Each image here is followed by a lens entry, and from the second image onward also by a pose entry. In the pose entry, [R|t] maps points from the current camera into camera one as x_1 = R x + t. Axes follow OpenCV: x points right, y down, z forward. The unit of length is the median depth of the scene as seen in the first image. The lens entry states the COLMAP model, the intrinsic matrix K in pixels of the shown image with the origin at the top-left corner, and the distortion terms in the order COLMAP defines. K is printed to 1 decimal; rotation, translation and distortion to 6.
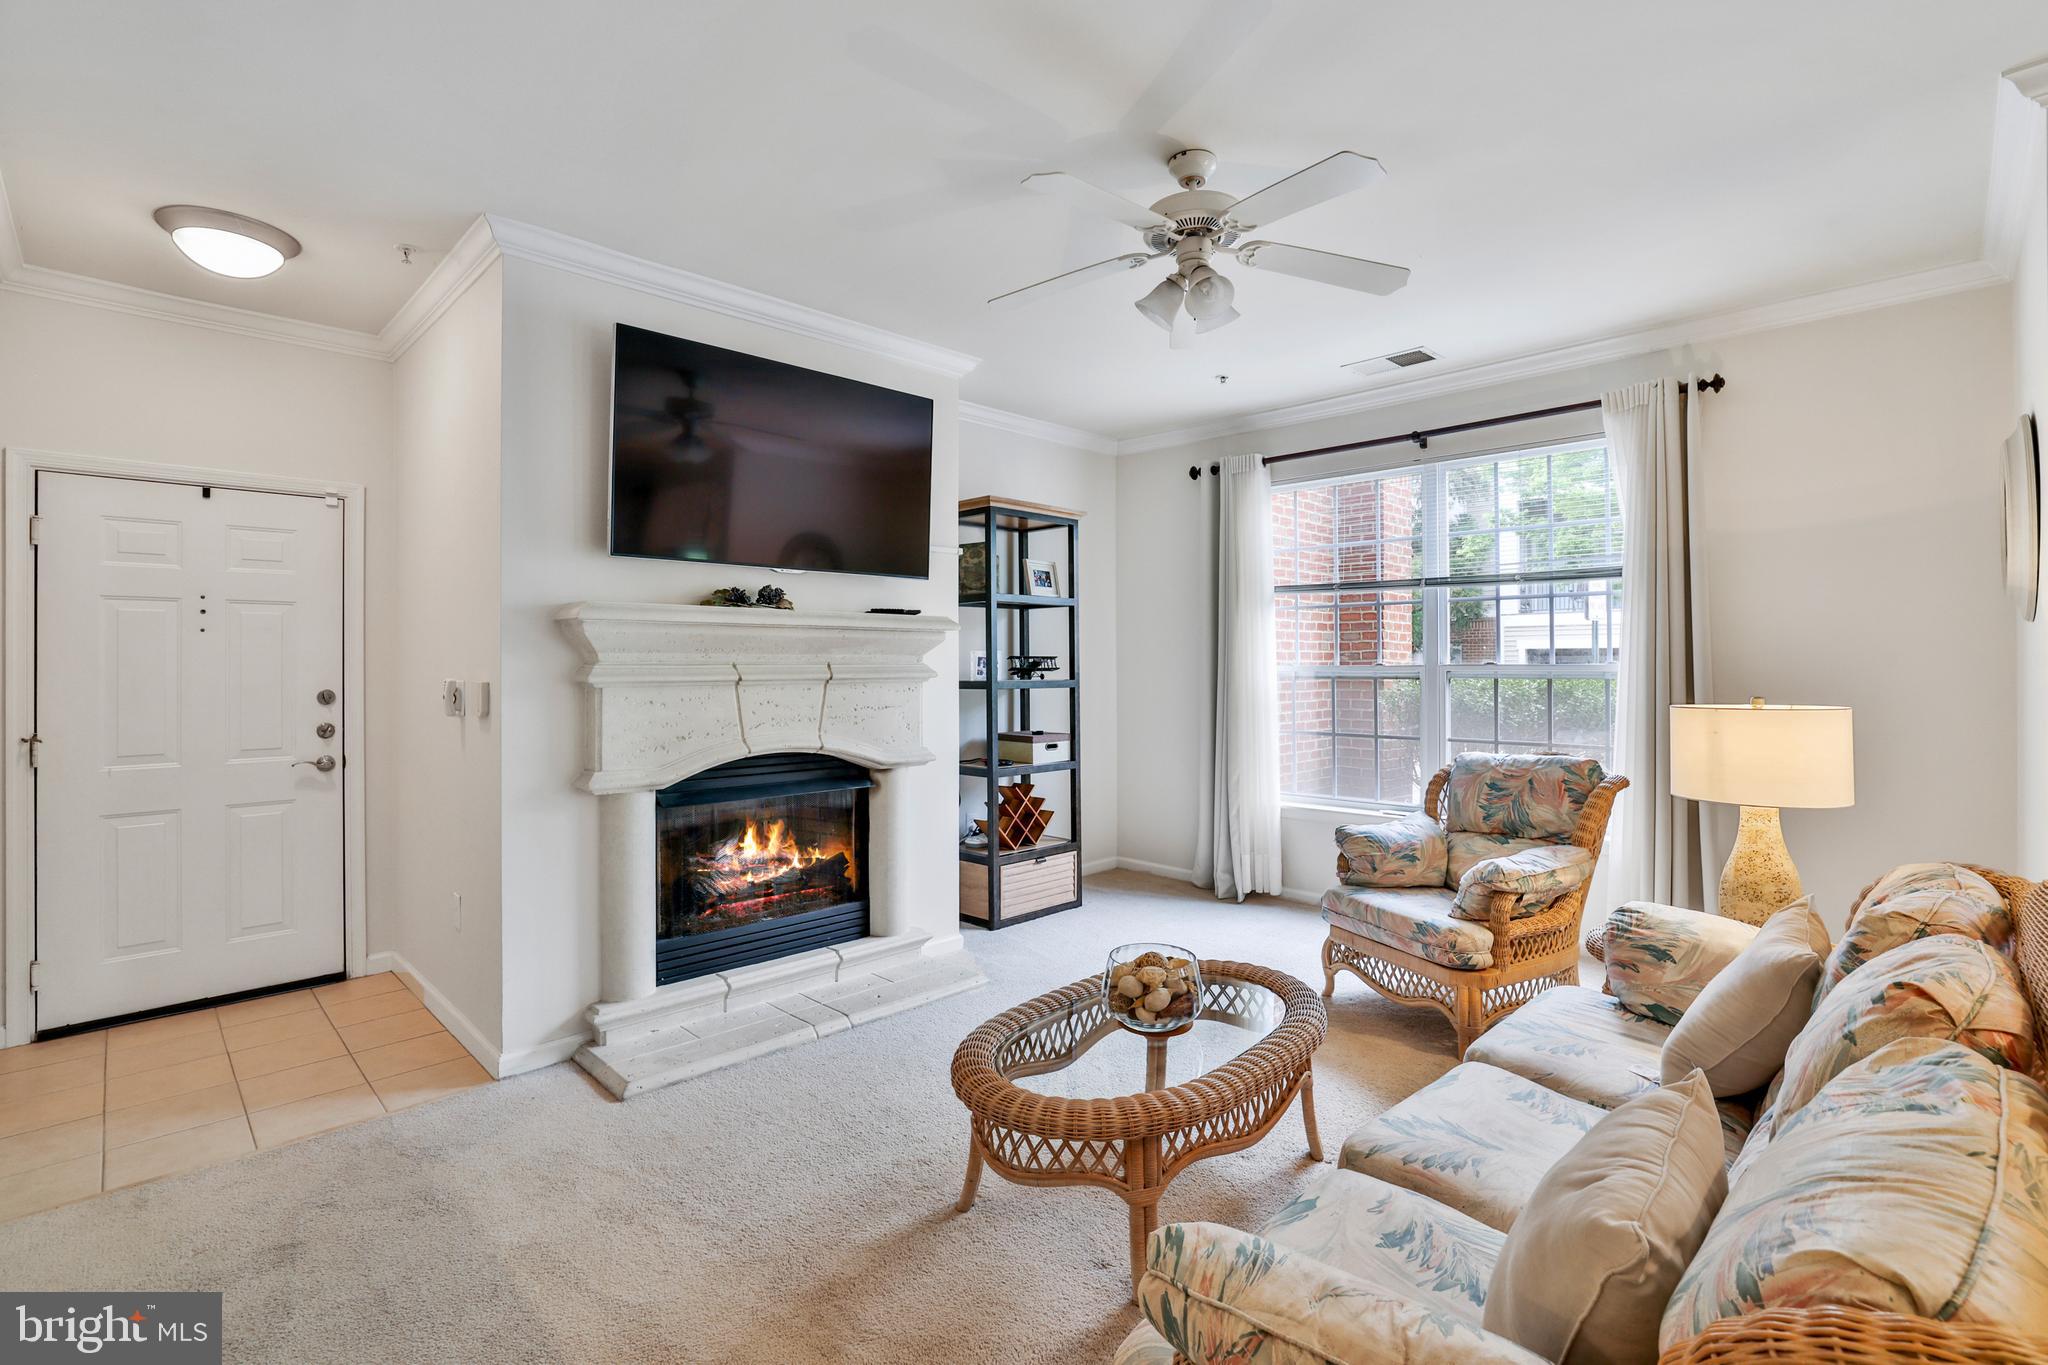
lens RADIAL K [[935.5, 0, 1023.4], [0, 935.5, 667.3], [0, 0, 1]] dist [-0.000873, -0.000322]
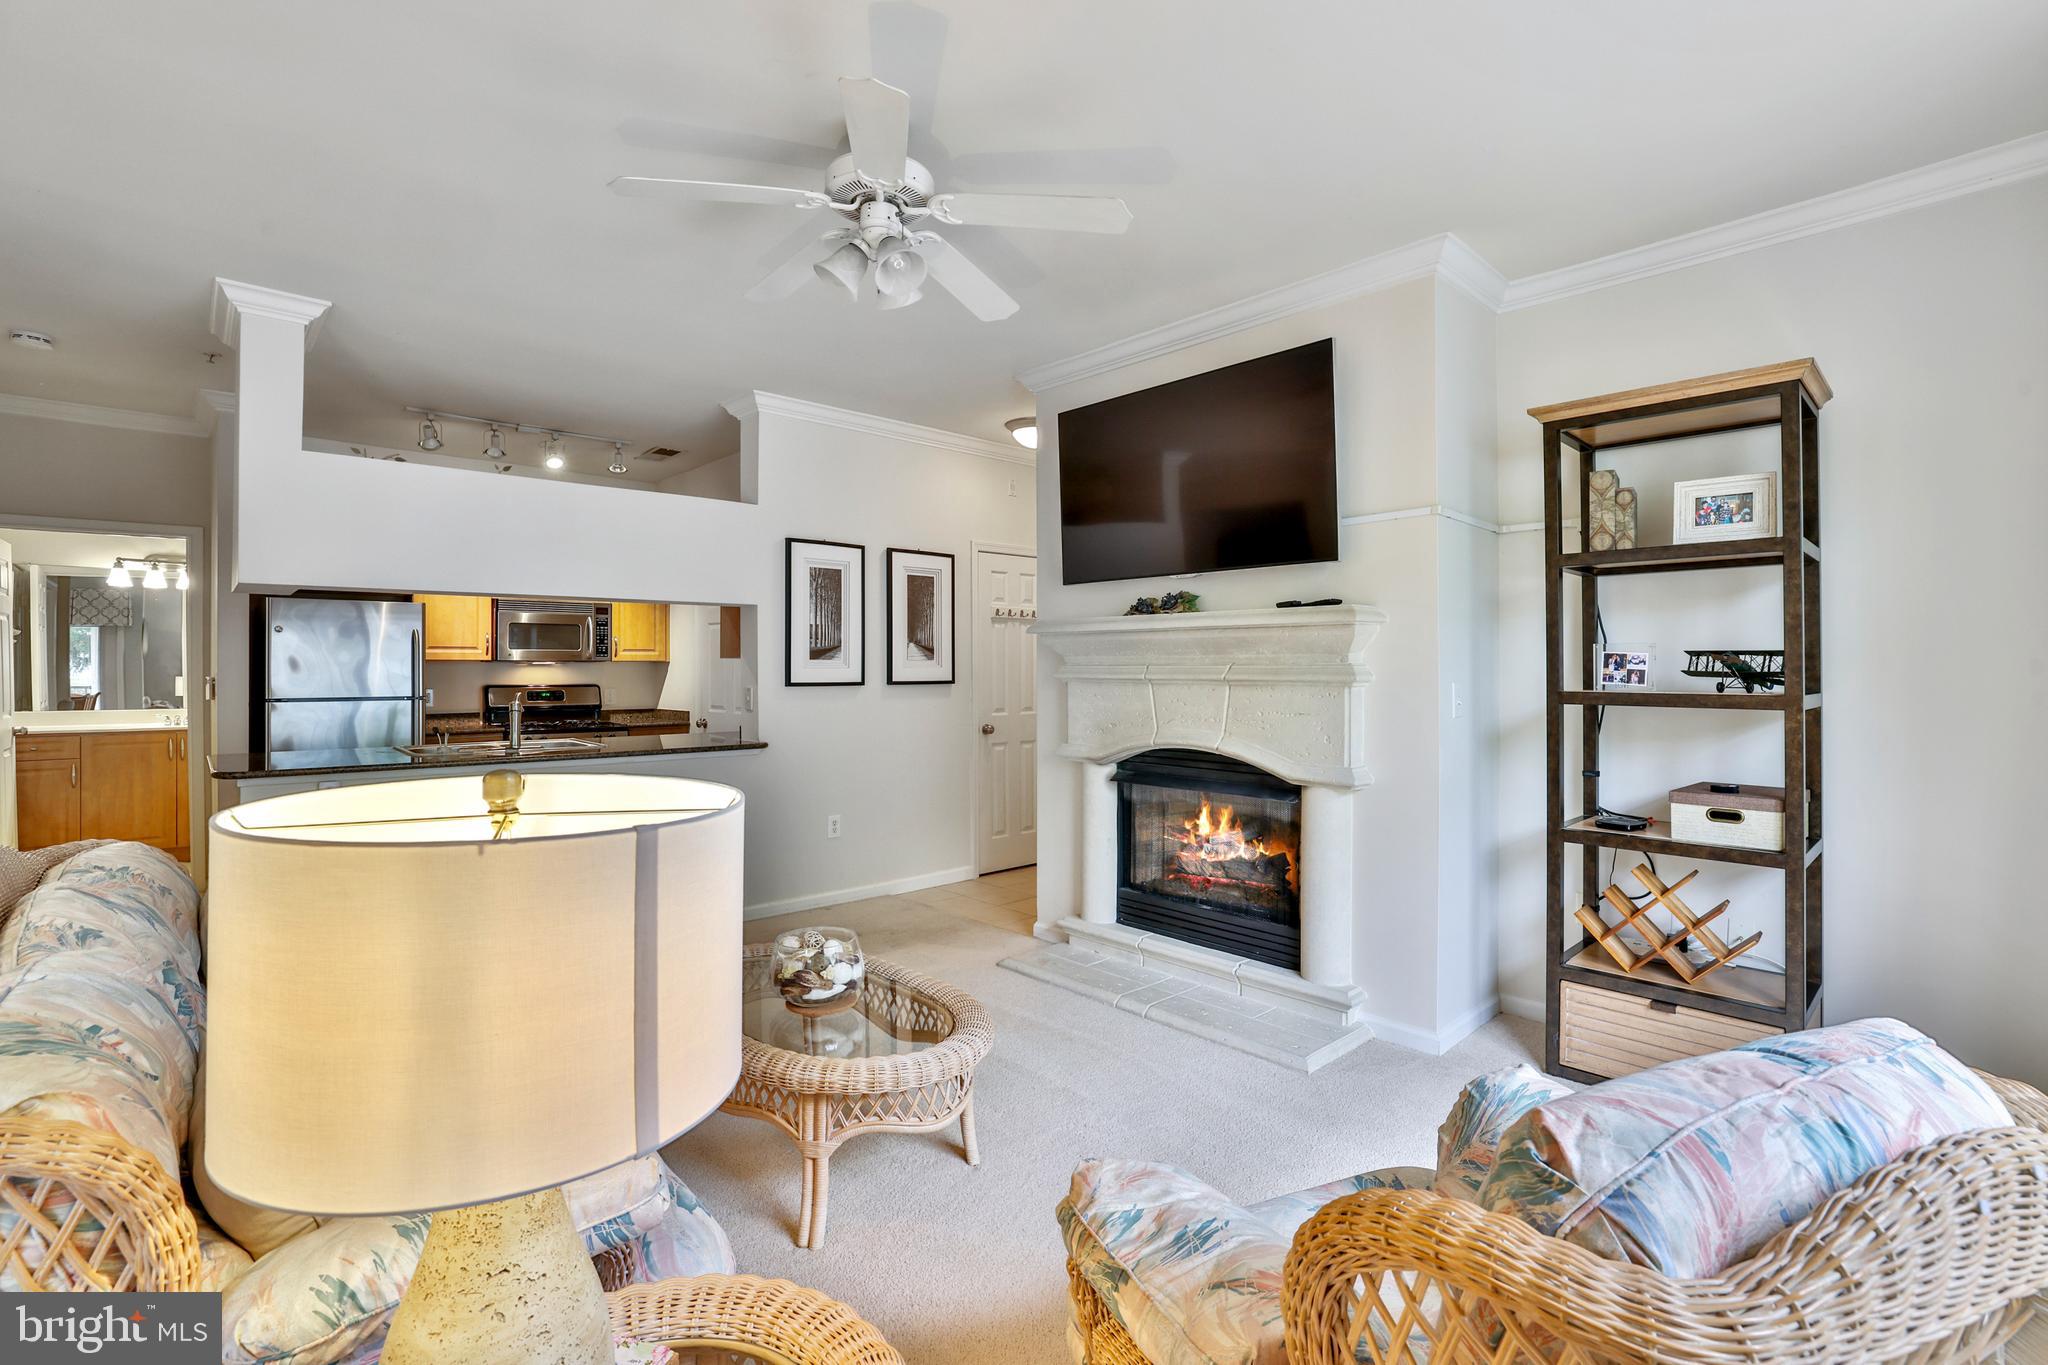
lens RADIAL K [[935.5, 0, 1023.4], [0, 935.5, 667.3], [0, 0, 1]] dist [-0.000873, -0.000322]
pose [[-0.003254, 0.002919, -0.999990, 0.827942], [-0.004904, 0.999984, 0.002935, -0.002755], [0.999983, 0.004913, -0.003240, 0.848447]]
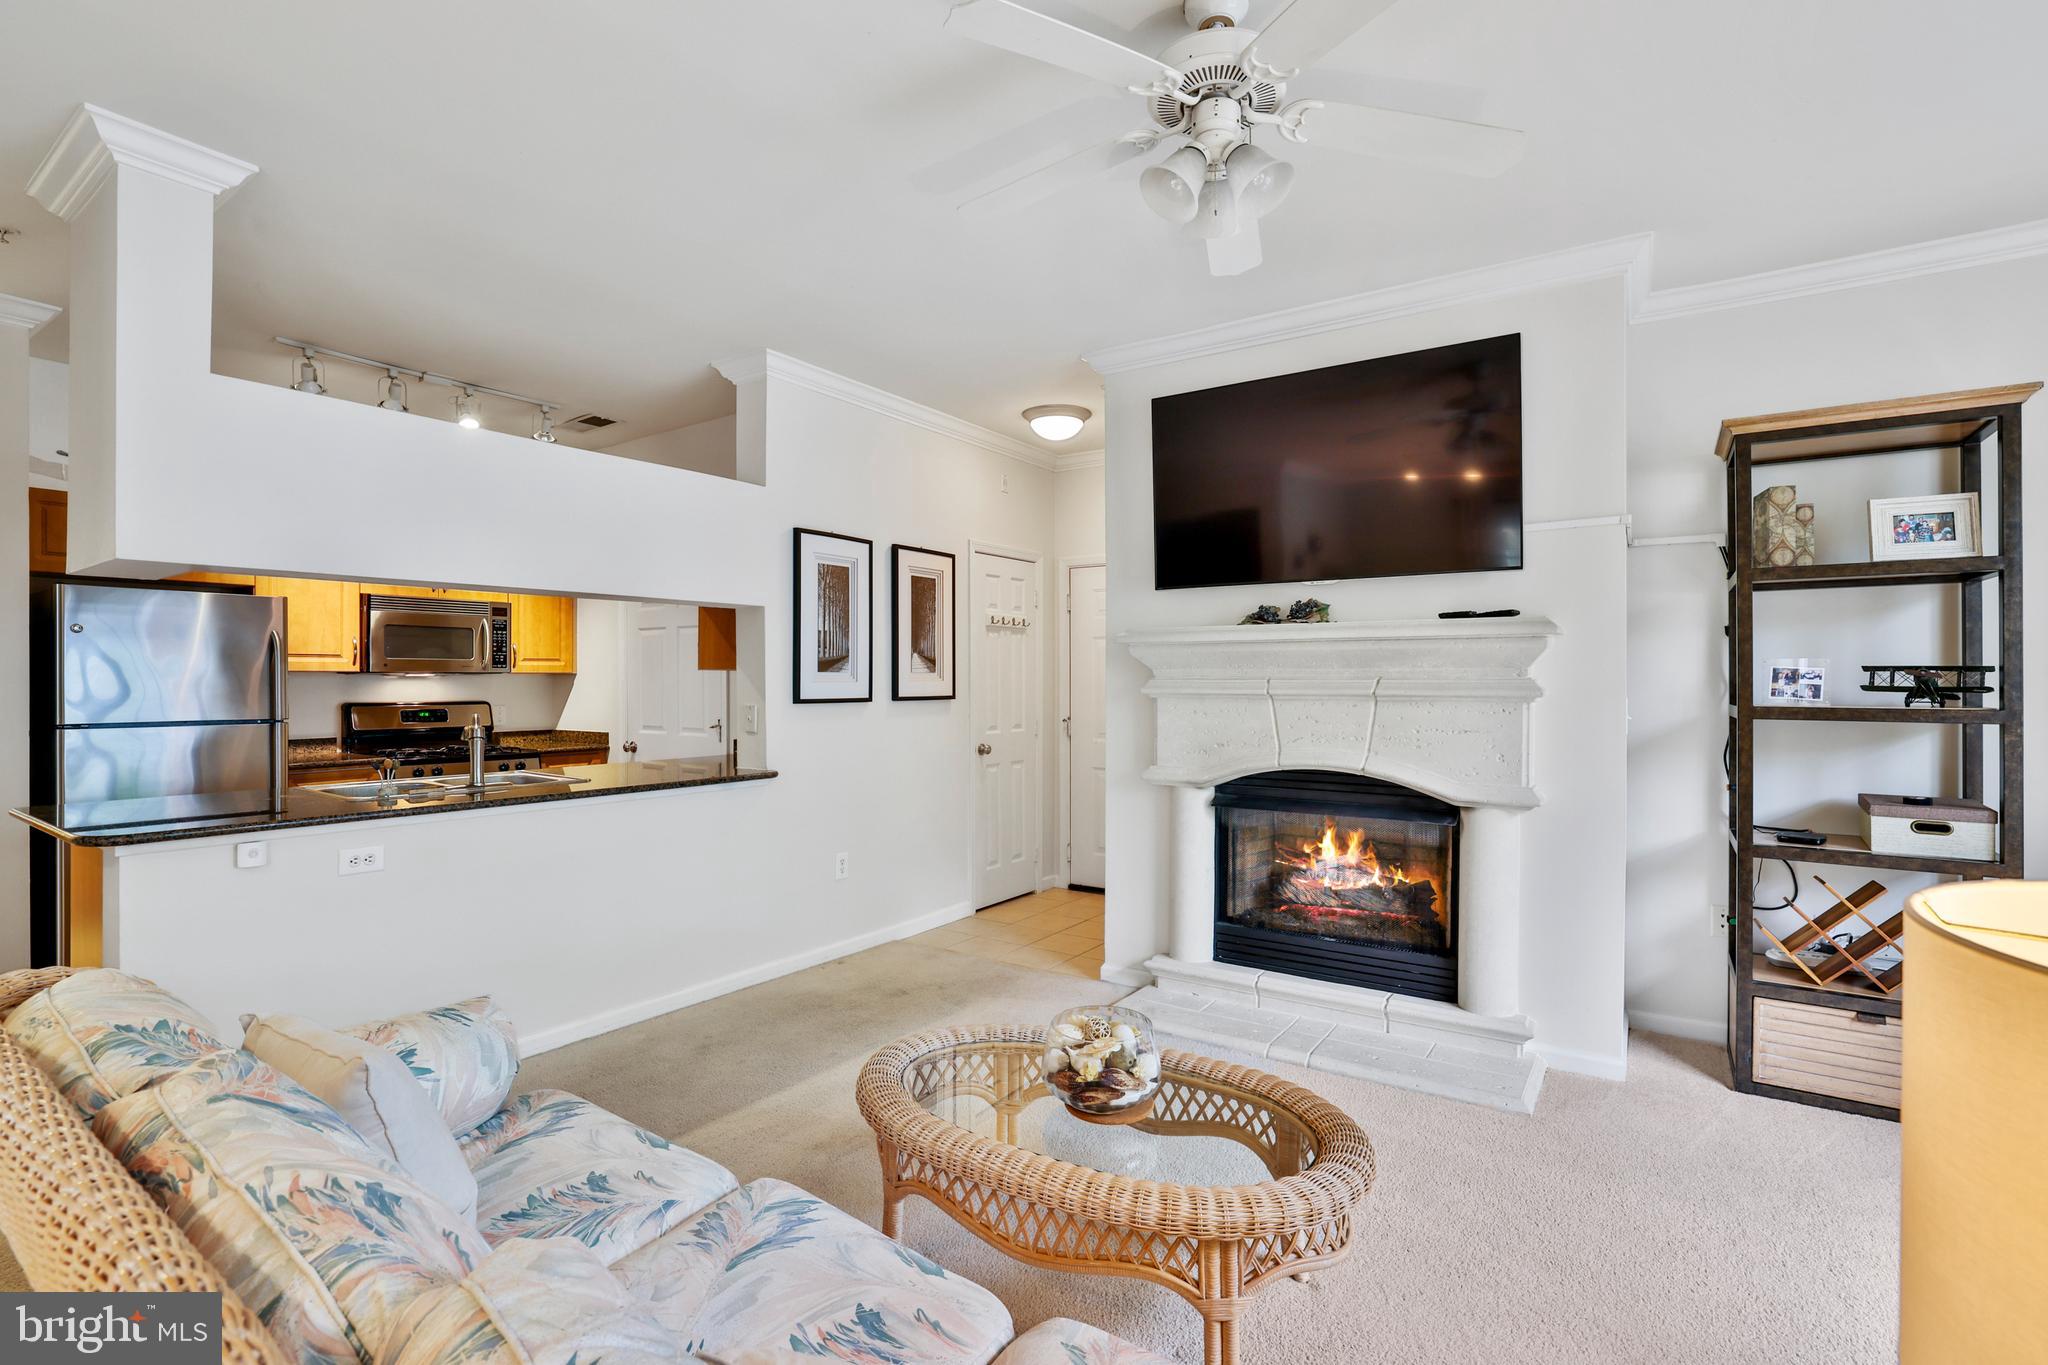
lens RADIAL K [[937.1, 0, 1024.0], [0, 937.1, 682.5], [0, 0, 1]] dist [-0.001872, 0.001097]
pose [[0.226004, 0.006417, -0.974105, 0.647144], [-0.005884, 0.999969, 0.005222, -0.002885], [0.974109, 0.004551, 0.226035, 0.495144]]
